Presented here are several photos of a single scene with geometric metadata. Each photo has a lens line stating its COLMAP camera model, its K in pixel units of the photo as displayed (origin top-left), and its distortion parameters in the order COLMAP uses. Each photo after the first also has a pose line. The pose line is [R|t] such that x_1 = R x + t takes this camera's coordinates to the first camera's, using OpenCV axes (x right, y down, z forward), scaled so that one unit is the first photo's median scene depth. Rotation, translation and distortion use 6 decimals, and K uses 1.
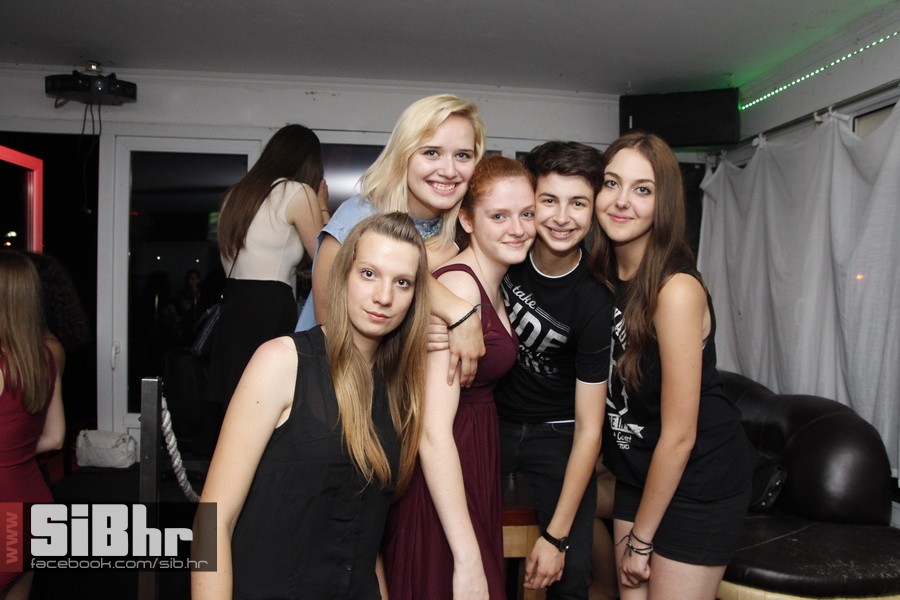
lens RADIAL K [[746.2, 0, 450.0], [0, 746.2, 300.0], [0, 0, 1]] dist [-0.015159, -0.002211]
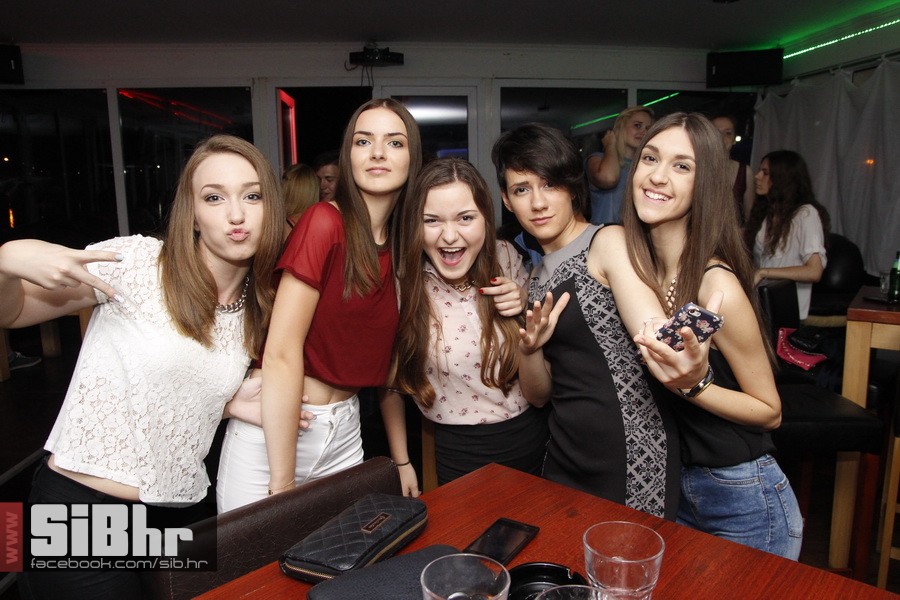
lens RADIAL K [[746.2, 0, 450.0], [0, 746.2, 300.0], [0, 0, 1]] dist [-0.015159, -0.002211]
pose [[0.999463, -0.032387, 0.005052, -0.350521], [0.031335, 0.989254, 0.142810, 0.003069], [-0.009623, -0.142575, 0.989737, -0.647606]]
